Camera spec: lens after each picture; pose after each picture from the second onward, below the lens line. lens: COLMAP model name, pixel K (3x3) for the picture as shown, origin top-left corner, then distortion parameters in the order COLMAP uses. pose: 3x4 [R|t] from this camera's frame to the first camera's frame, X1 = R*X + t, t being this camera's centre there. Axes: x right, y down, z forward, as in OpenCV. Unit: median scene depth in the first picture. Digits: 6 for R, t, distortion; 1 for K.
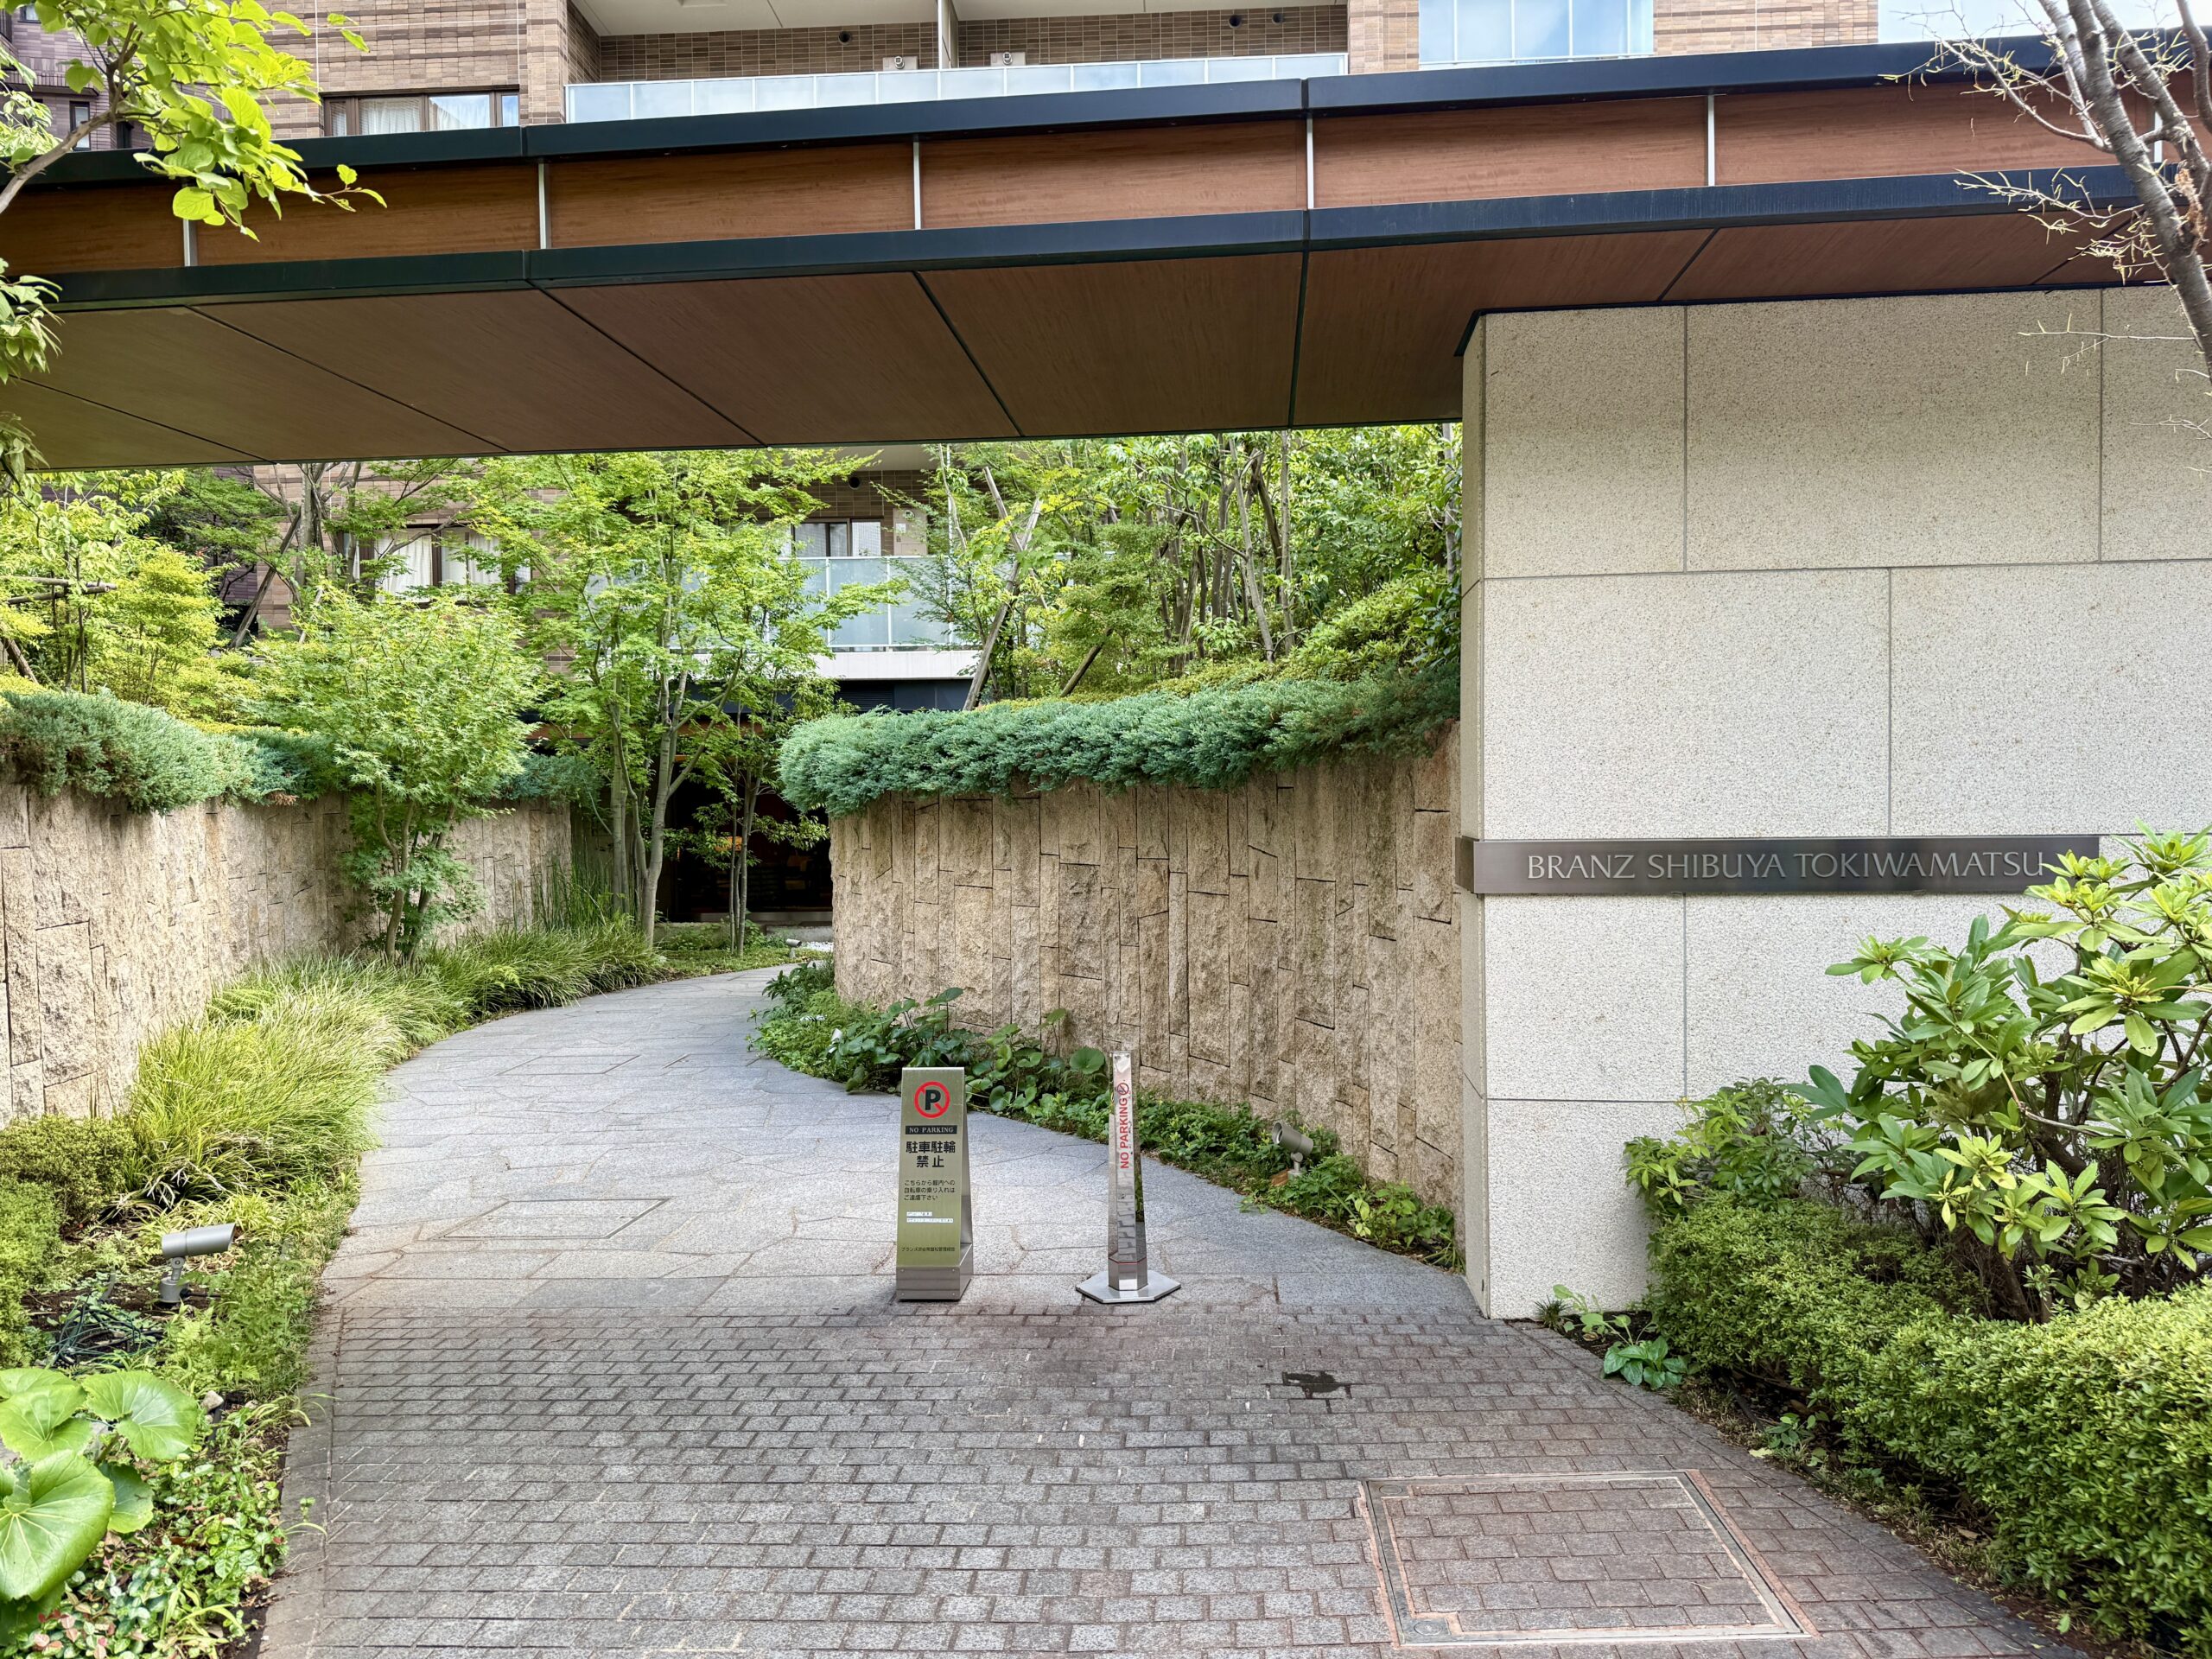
lens RADIAL K [[1560.3, 0, 1104.8], [0, 1560.3, 831.0], [0, 0, 1]] dist [0.002659, 0.000493]
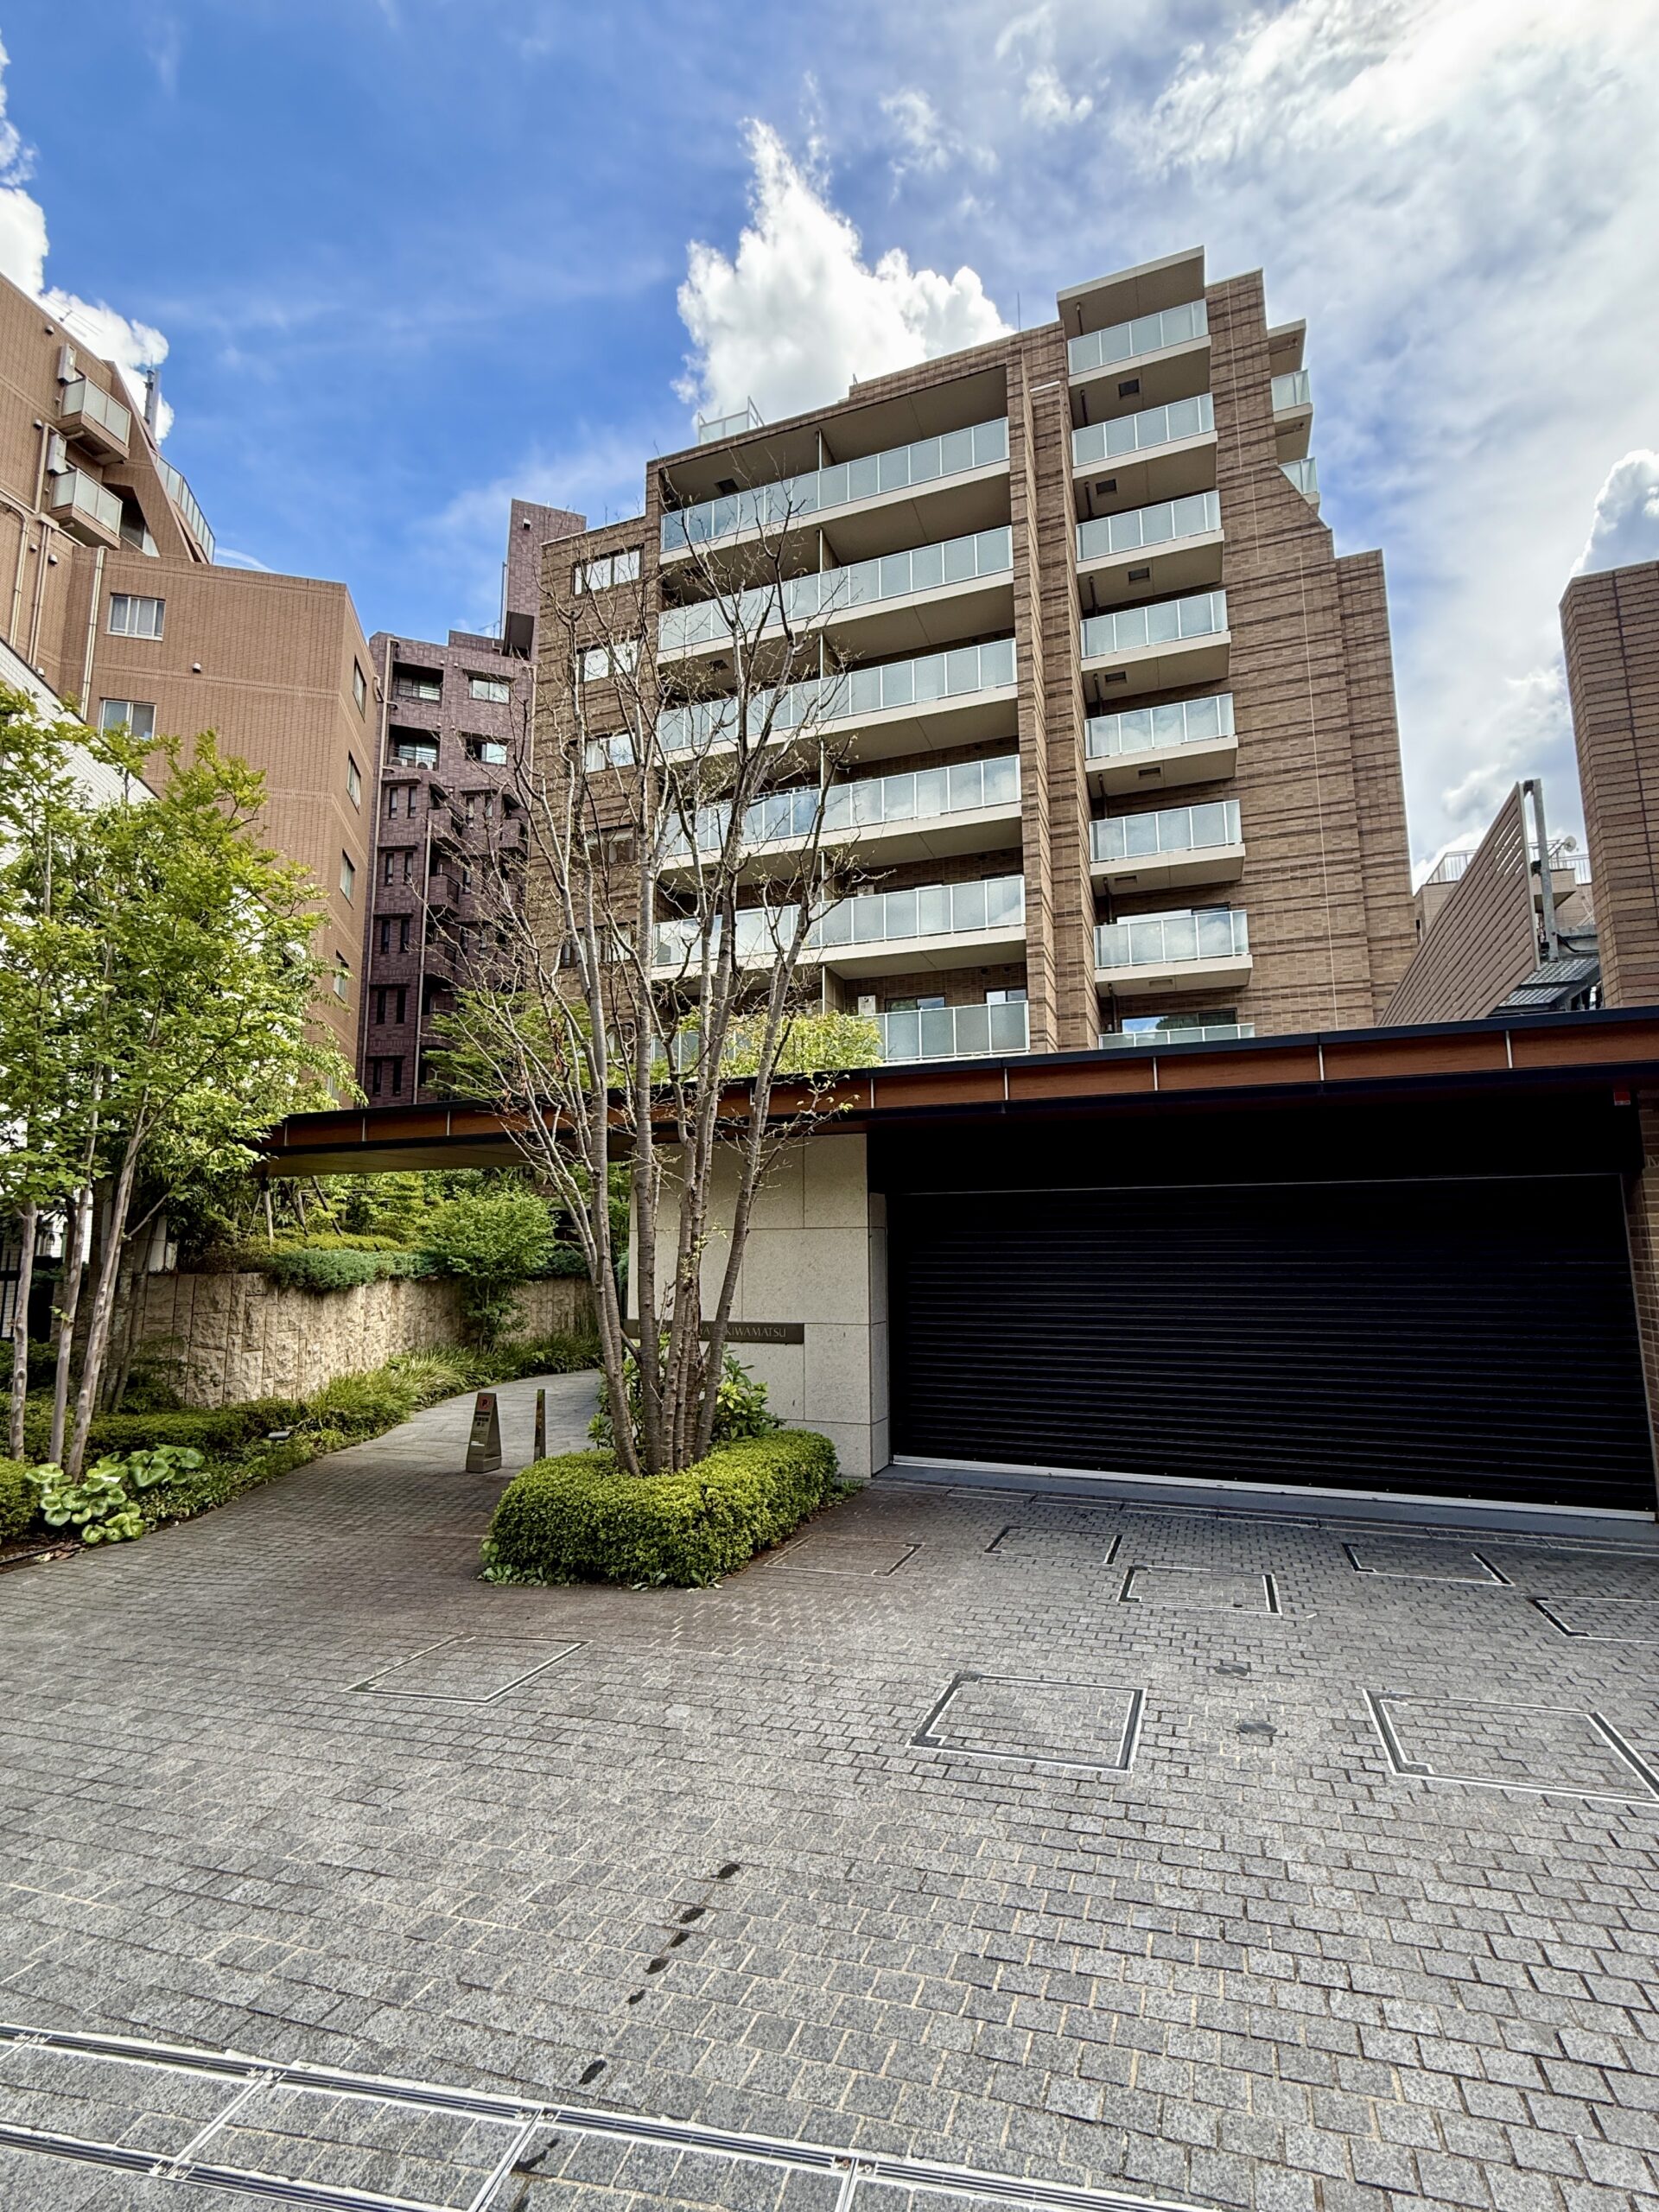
lens RADIAL K [[1027.4, 0, 831.1], [0, 1027.4, 1105.2], [0, 0, 1]] dist [-0.000244, 0.000006]
pose [[0.954250, -0.027554, -0.297737, 0.525450], [-0.020593, 0.987325, -0.157373, -0.045113], [0.298299, 0.156304, 0.941587, -0.343135]]
